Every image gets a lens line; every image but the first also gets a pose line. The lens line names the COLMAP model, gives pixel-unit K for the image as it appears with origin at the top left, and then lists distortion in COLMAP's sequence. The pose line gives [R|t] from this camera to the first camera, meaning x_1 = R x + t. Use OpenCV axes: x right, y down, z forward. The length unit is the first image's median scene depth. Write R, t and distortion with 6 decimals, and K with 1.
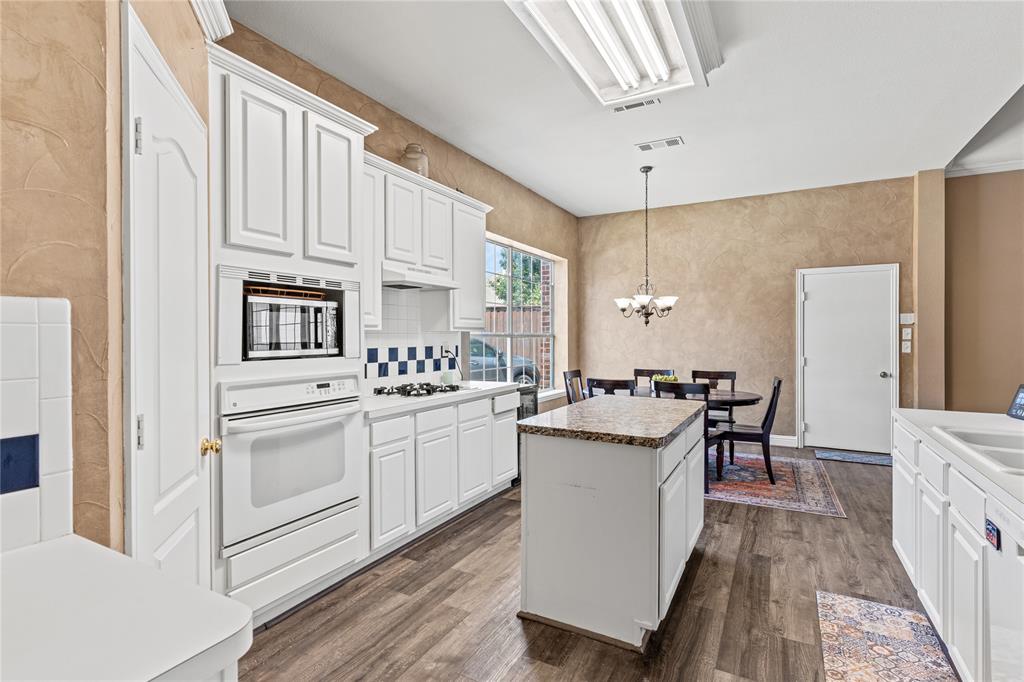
lens RADIAL K [[493.0, 0, 512.6], [0, 493.0, 338.4], [0, 0, 1]] dist [0.004294, -0.000868]
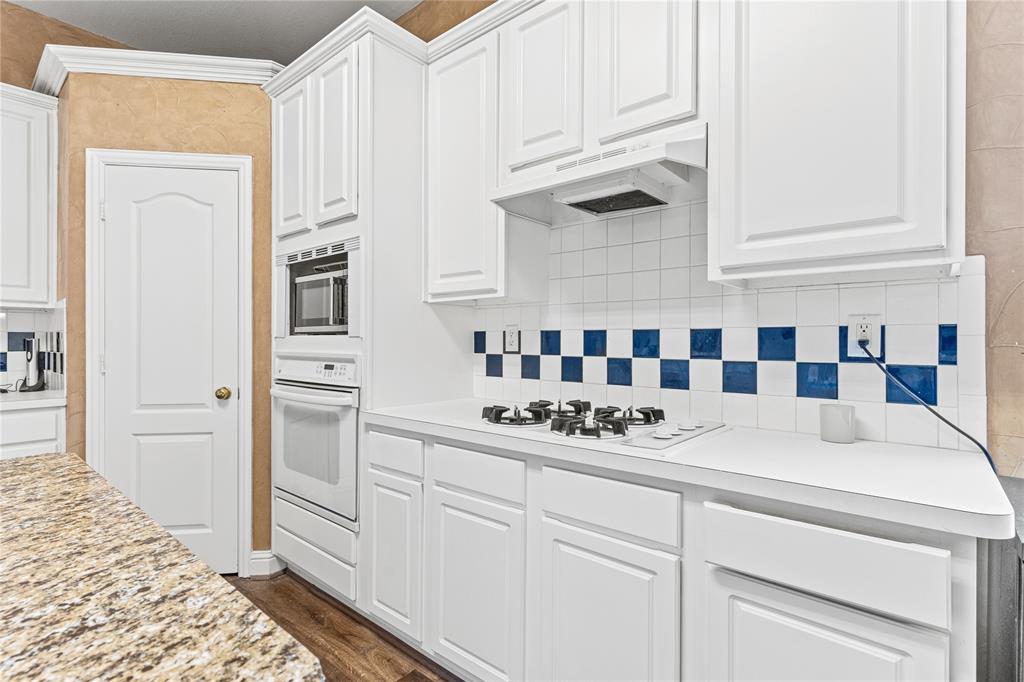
lens RADIAL K [[493.0, 0, 508.9], [0, 493.0, 340.1], [0, 0, 1]] dist [0.004294, -0.000868]
pose [[-0.209727, -0.000532, -0.977760, 0.329880], [-0.005907, 0.999982, 0.000723, 0.037153], [0.977742, 0.005928, -0.209726, 1.211058]]
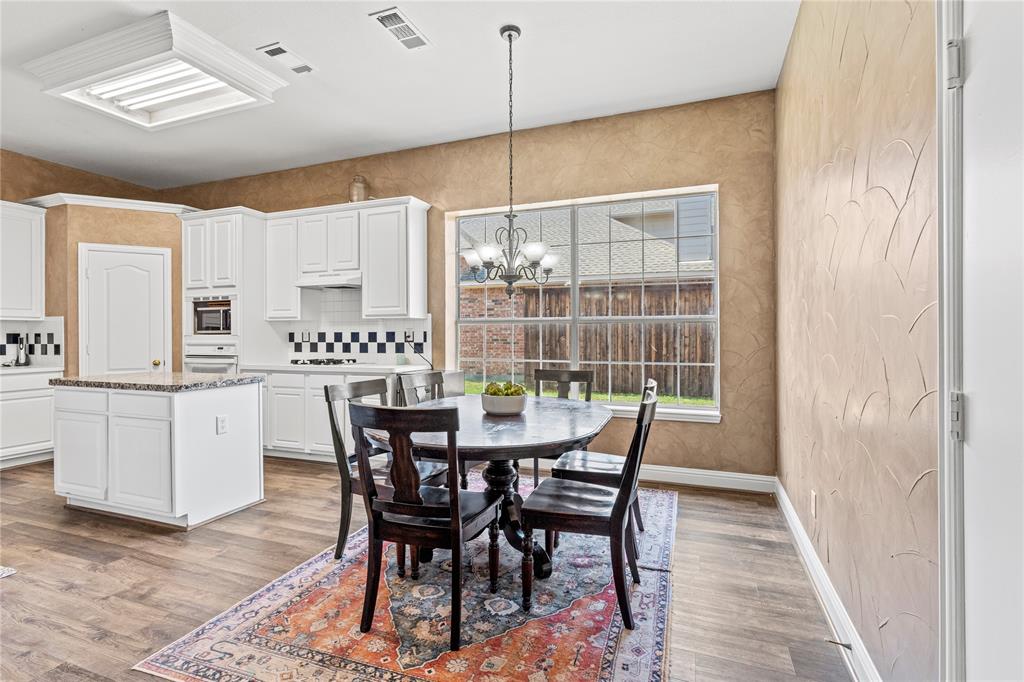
lens RADIAL K [[493.0, 0, 510.4], [0, 493.0, 334.2], [0, 0, 1]] dist [0.004294, -0.000868]
pose [[0.124820, -0.001305, -0.992179, 1.454490], [-0.001047, 0.999998, -0.001447, 0.032361], [0.992179, 0.001219, 0.124819, 1.568311]]
